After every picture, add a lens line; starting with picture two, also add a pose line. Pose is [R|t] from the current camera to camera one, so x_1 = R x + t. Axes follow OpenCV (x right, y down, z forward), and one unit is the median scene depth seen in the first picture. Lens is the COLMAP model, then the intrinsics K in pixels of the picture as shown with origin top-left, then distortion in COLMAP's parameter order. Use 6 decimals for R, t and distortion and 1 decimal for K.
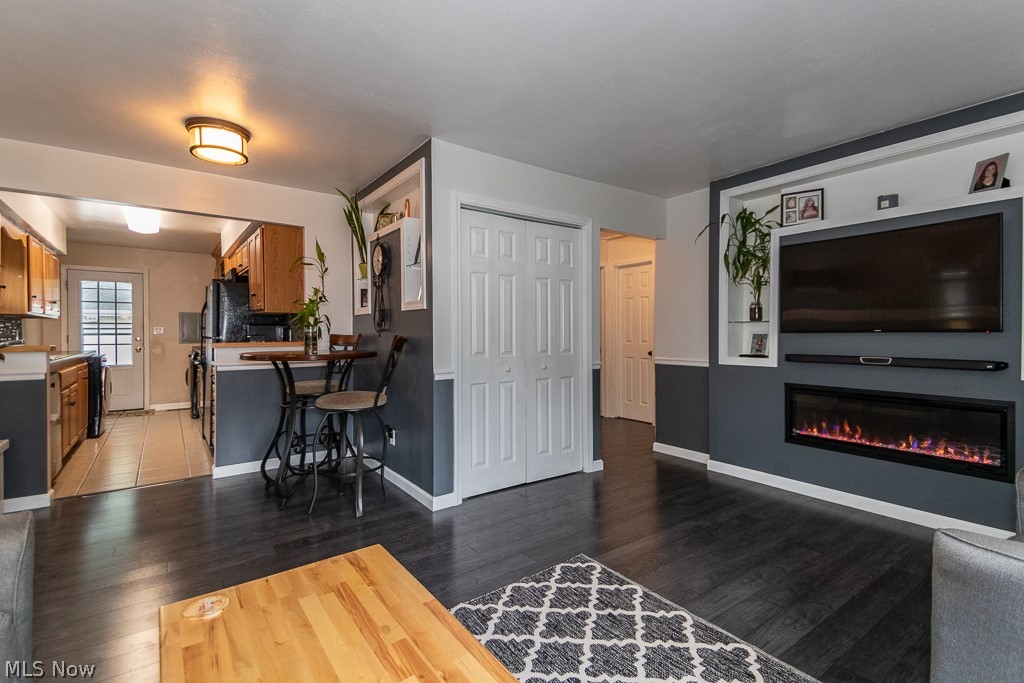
lens RADIAL K [[459.0, 0, 512.0], [0, 459.0, 341.5], [0, 0, 1]] dist [0.039072, -0.000802]
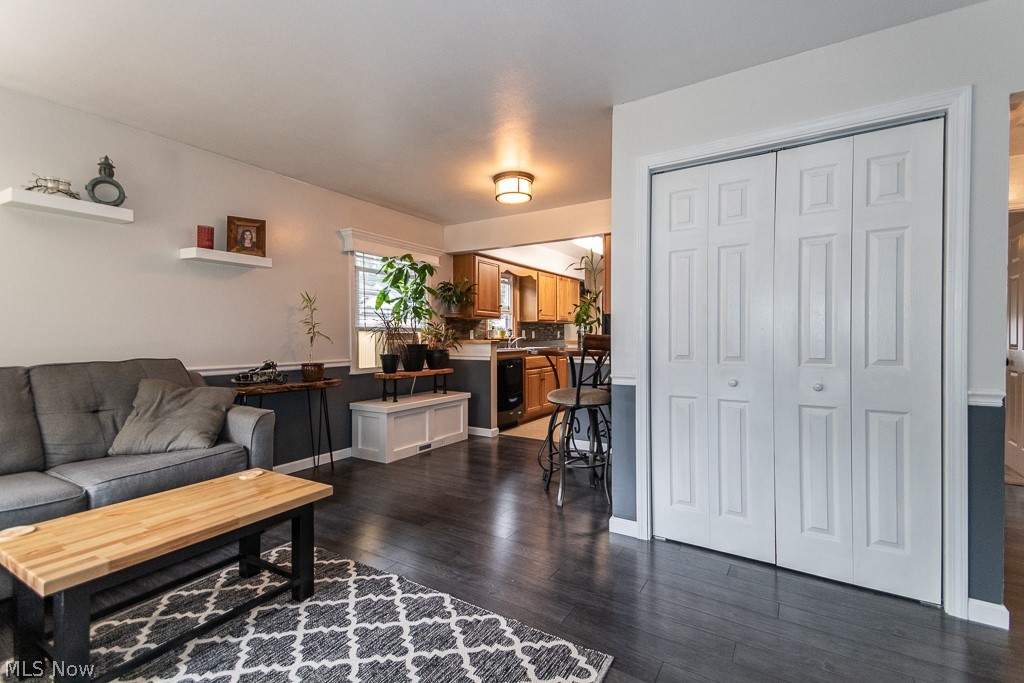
lens RADIAL K [[462.3, 0, 514.3], [0, 462.3, 347.6], [0, 0, 1]] dist [0.034211, -0.000240]
pose [[0.372577, 0.027633, -0.927590, 0.503532], [-0.017644, 0.999587, 0.022691, -0.002575], [0.927833, 0.007912, 0.372911, 0.427420]]
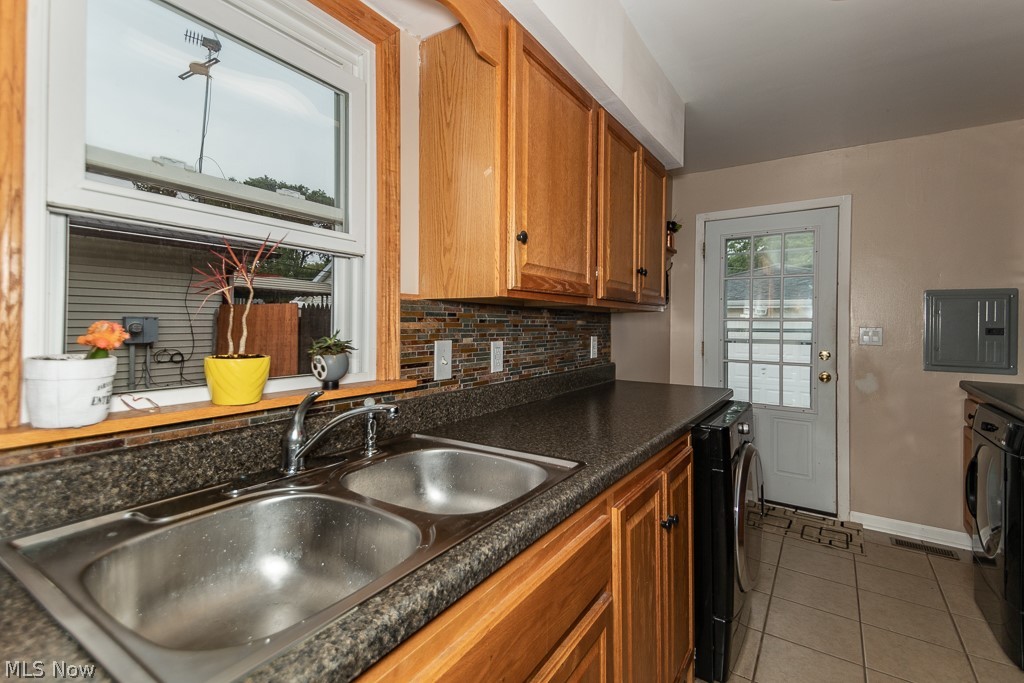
lens RADIAL K [[483.2, 0, 494.3], [0, 483.2, 327.7], [0, 0, 1]] dist [0.064054, -0.017379]
pose [[0.324506, 0.006130, -0.945864, -0.911733], [-0.023050, 0.999733, -0.001429, -0.045185], [0.945603, 0.022266, 0.324561, 1.112894]]
